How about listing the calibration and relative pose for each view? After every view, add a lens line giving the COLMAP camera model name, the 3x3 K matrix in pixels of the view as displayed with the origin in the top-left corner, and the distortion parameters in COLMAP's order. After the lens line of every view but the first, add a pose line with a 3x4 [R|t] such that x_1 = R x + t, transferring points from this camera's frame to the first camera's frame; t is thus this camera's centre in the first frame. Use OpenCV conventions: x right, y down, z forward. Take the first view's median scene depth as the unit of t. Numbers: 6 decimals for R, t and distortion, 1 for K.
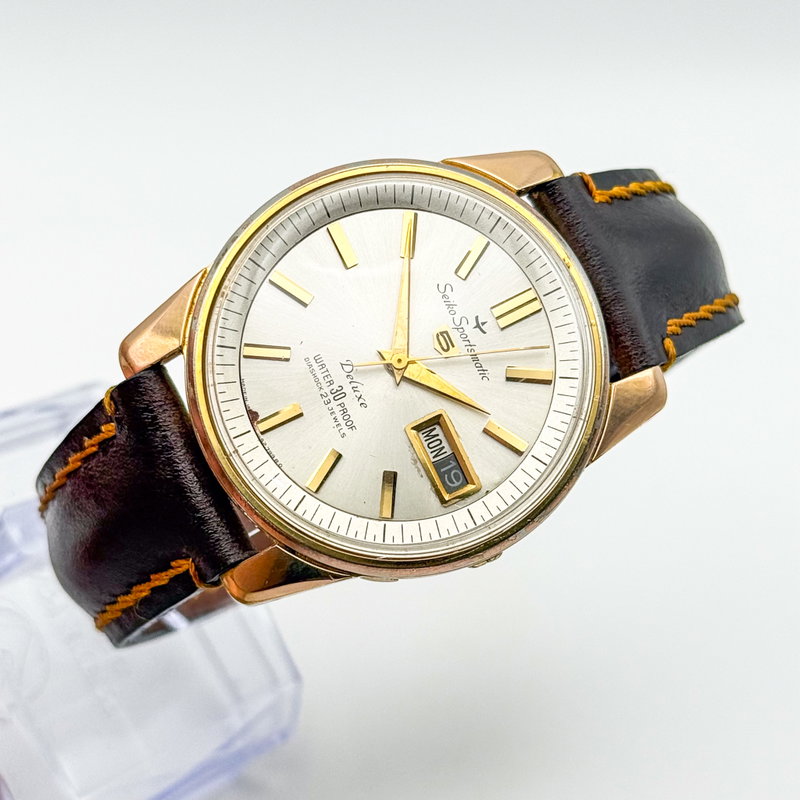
lens RADIAL K [[2178.3, 0, 376.8], [0, 2178.3, 447.6], [0, 0, 1]] dist [0.131647, 0.286030]
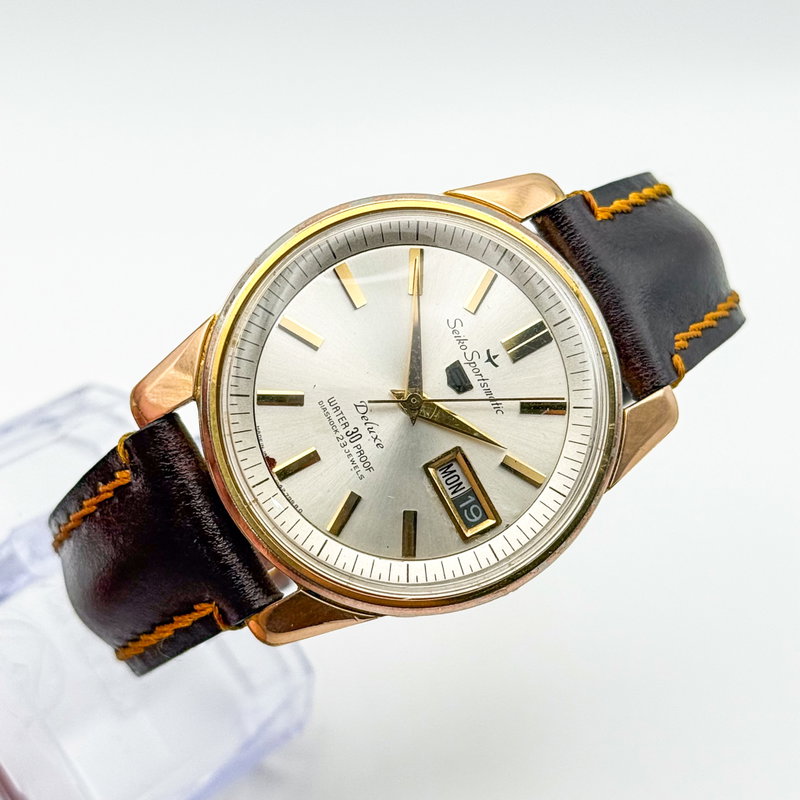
lens RADIAL K [[2178.3, 0, 376.8], [0, 2178.3, 447.6], [0, 0, 1]] dist [0.131647, 0.286030]
pose [[0.998313, -0.052604, 0.024587, -0.031806], [0.050555, 0.995701, 0.077617, -0.095348], [-0.028564, -0.076243, 0.996680, 0.001875]]
